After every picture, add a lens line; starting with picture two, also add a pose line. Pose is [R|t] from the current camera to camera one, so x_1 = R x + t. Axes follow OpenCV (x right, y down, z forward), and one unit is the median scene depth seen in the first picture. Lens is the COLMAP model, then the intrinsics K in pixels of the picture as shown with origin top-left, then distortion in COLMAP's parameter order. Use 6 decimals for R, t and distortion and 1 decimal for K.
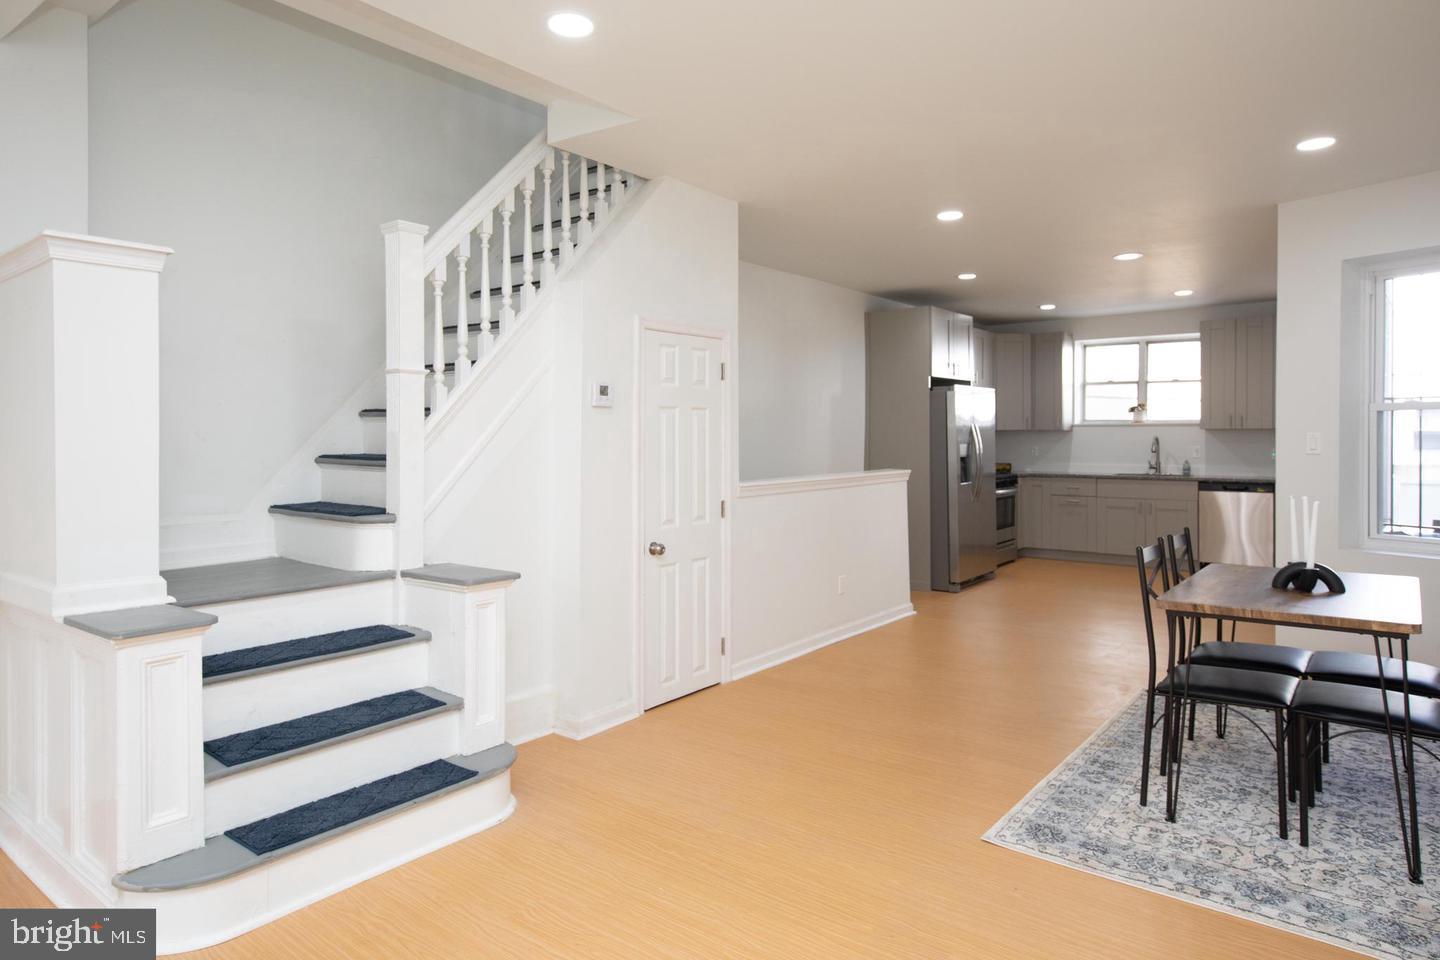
lens RADIAL K [[850.2, 0, 722.0], [0, 850.2, 460.7], [0, 0, 1]] dist [-0.001372, 0.000831]
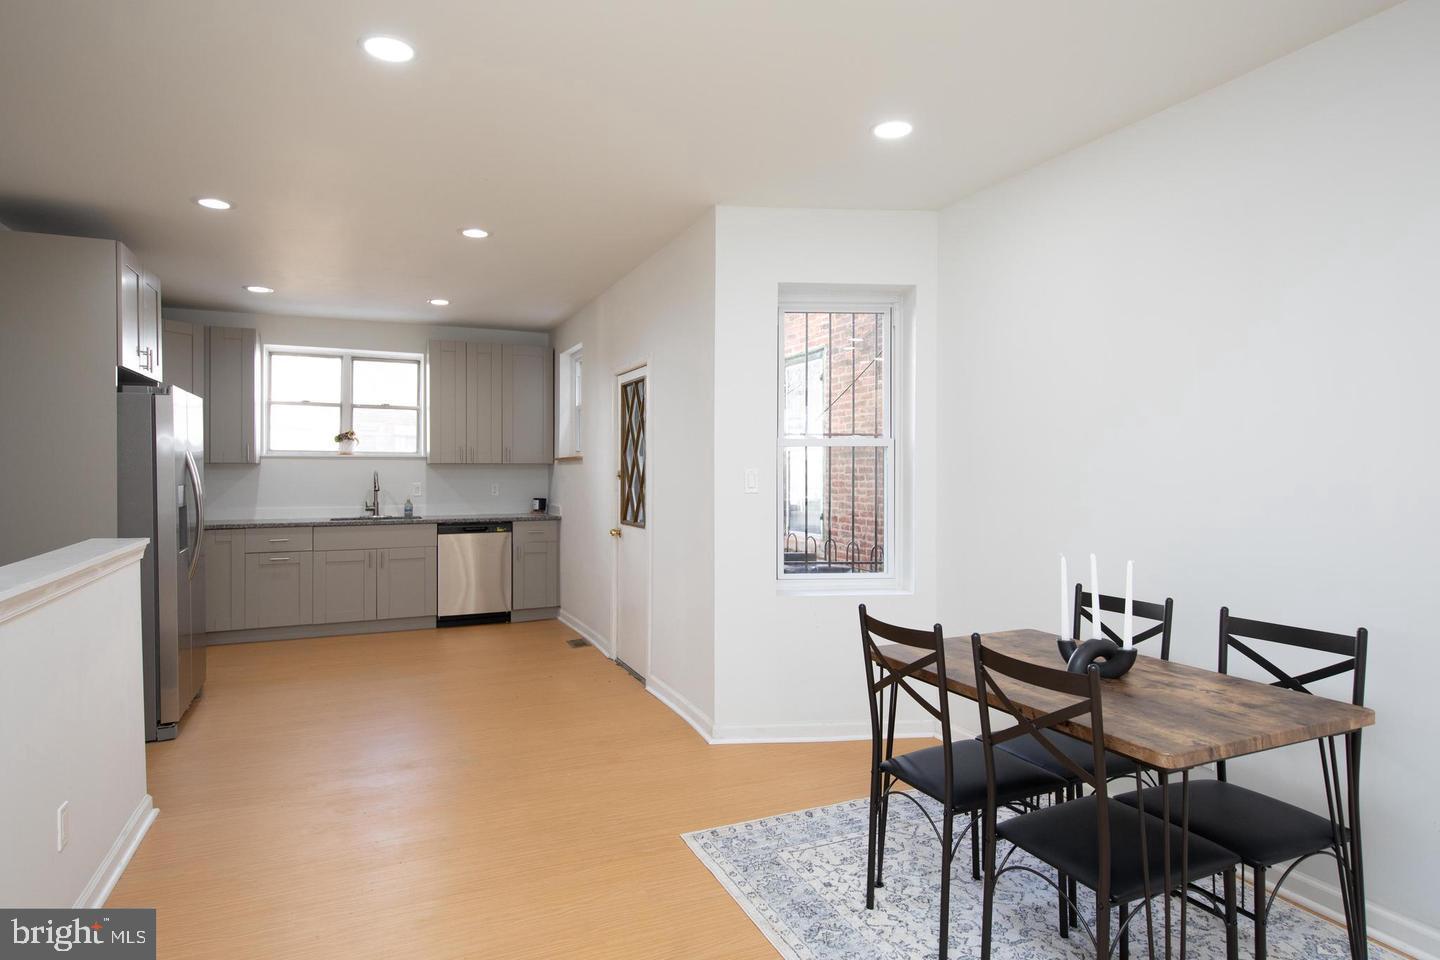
lens RADIAL K [[819.4, 0, 716.5], [0, 819.4, 469.9], [0, 0, 1]] dist [-0.001980, -0.000874]
pose [[0.464012, 0.002132, 0.885827, -0.042381], [0.021446, 0.999677, -0.013640, -0.012027], [-0.885569, 0.025326, 0.463816, 0.330959]]
